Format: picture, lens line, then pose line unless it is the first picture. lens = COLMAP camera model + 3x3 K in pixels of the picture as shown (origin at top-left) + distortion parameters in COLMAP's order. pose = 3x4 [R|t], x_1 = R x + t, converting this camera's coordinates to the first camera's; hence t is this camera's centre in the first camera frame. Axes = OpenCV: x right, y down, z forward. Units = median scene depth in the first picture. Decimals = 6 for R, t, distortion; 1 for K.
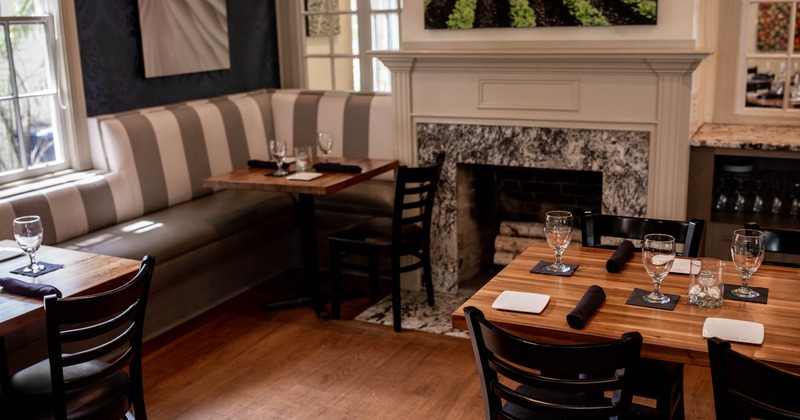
lens RADIAL K [[831.6, 0, 400.0], [0, 831.6, 210.0], [0, 0, 1]] dist [0.131254, -0.461189]
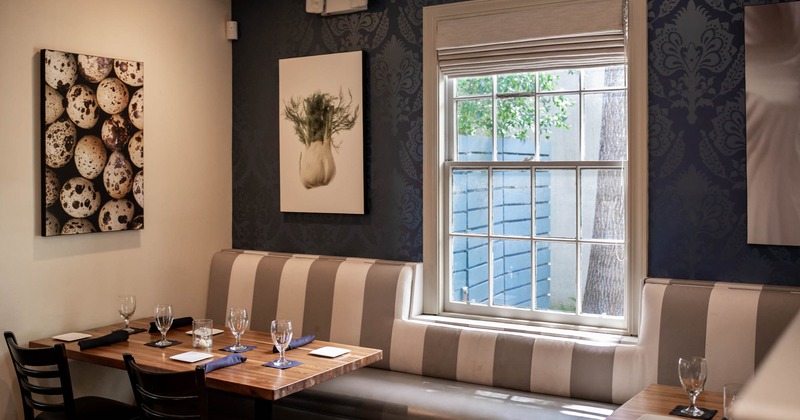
lens RADIAL K [[702.7, 0, 400.0], [0, 702.7, 210.0], [0, 0, 1]] dist [0.076036, -0.233883]
pose [[-0.058337, 0.083992, -0.994757, 0.394861], [-0.217008, 0.971560, 0.094760, -0.207666], [0.974425, 0.221398, -0.038451, 0.828552]]
